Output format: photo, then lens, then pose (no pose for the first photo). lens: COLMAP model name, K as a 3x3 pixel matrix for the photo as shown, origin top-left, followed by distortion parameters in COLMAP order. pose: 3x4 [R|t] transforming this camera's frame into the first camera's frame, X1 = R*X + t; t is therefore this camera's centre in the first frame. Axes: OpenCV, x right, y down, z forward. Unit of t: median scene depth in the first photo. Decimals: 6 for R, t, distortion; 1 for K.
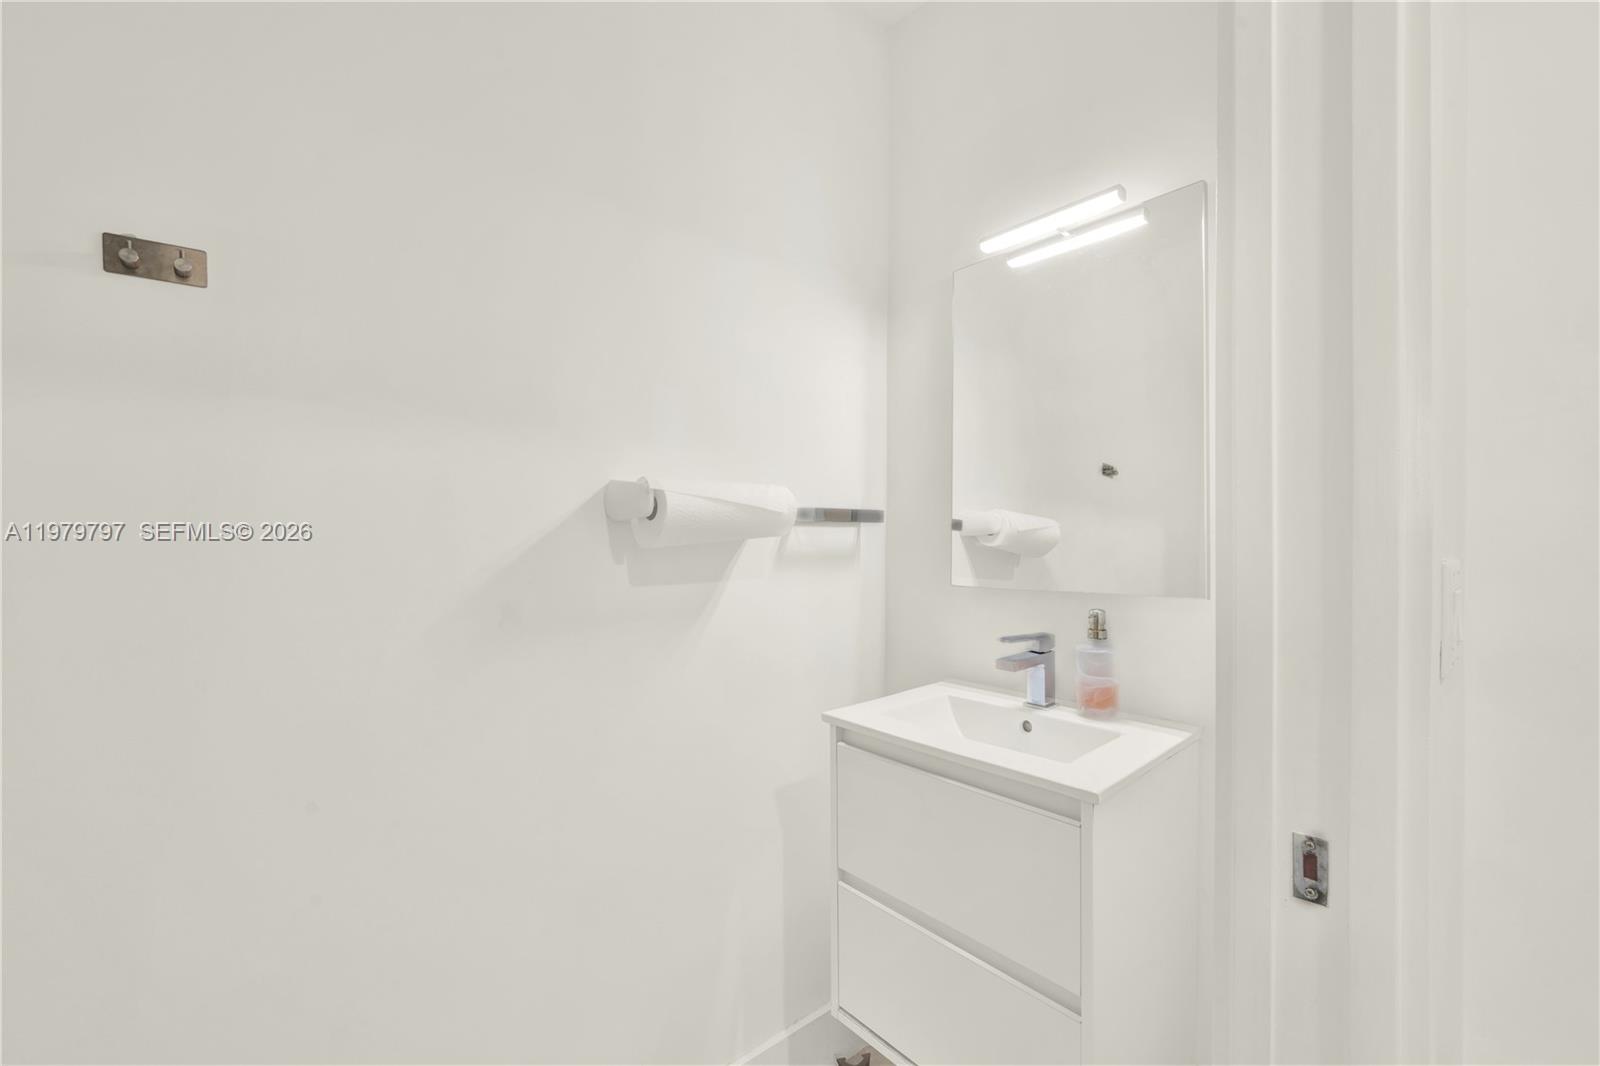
lens RADIAL K [[673.4, 0, 797.8], [0, 673.4, 545.3], [0, 0, 1]] dist [-0.000025, -0.000024]
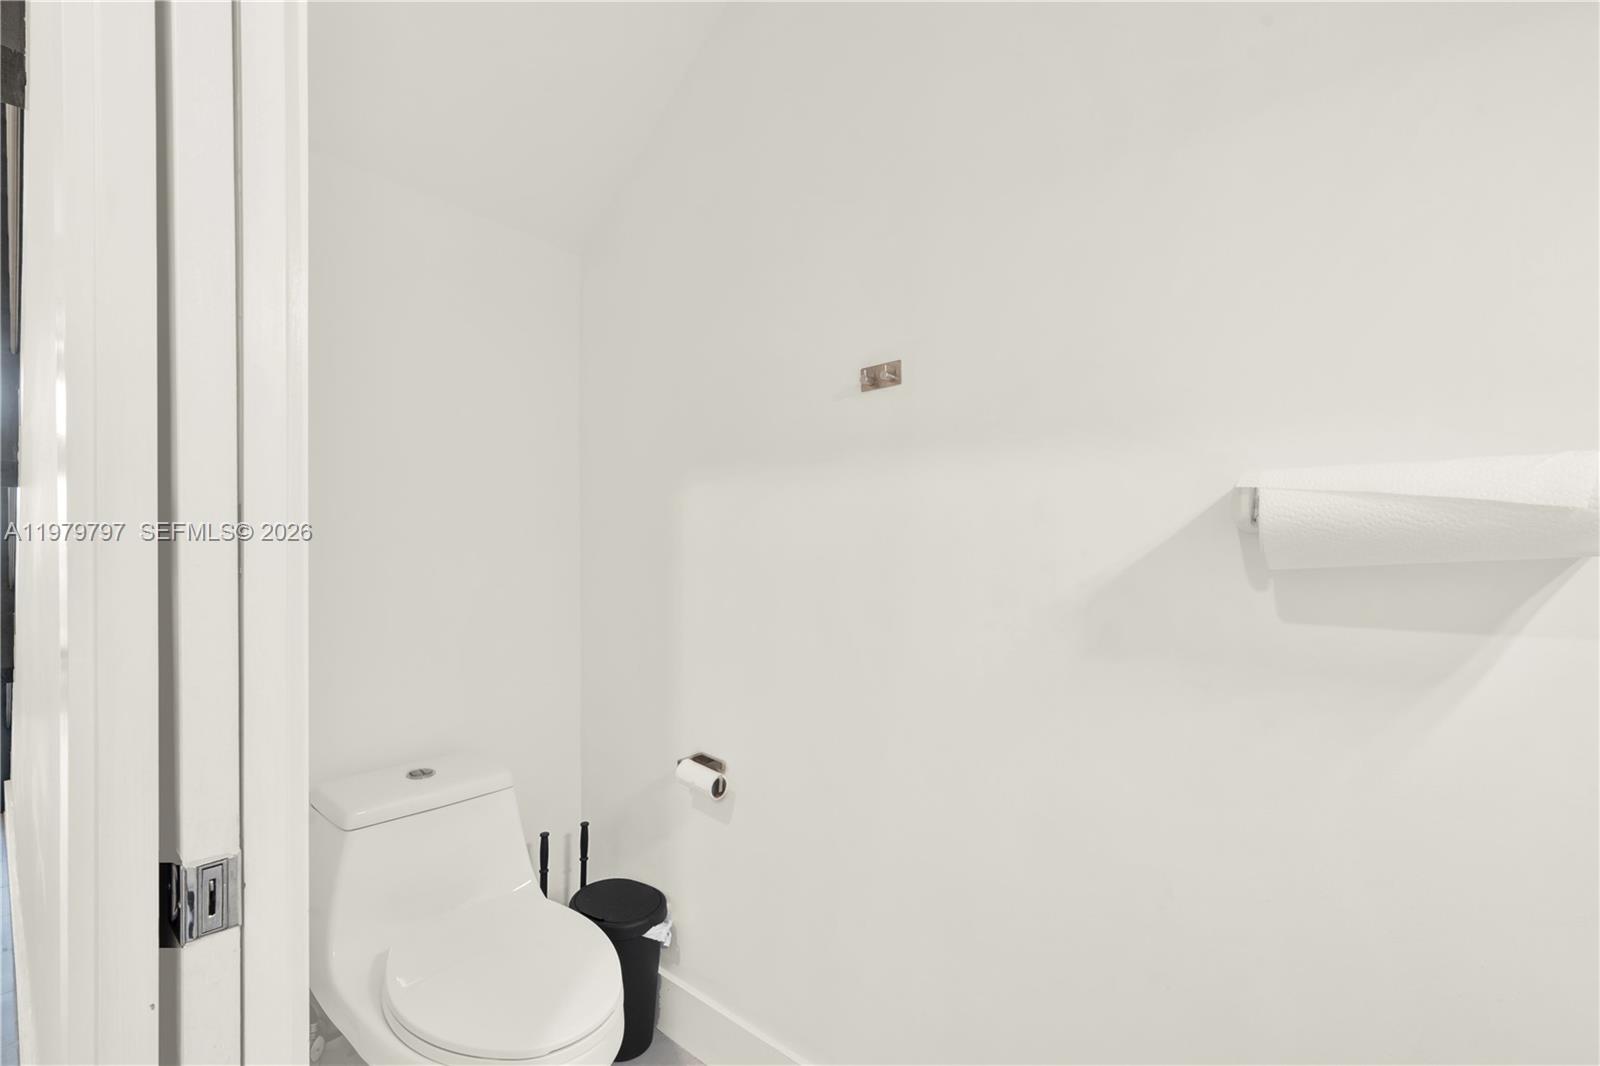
lens RADIAL K [[673.4, 0, 797.8], [0, 673.4, 545.3], [0, 0, 1]] dist [-0.000025, -0.000024]
pose [[0.133875, 0.007035, -0.990973, 0.402999], [-0.006345, 0.999960, 0.006242, -0.022539], [0.990978, 0.005452, 0.133914, 0.403472]]
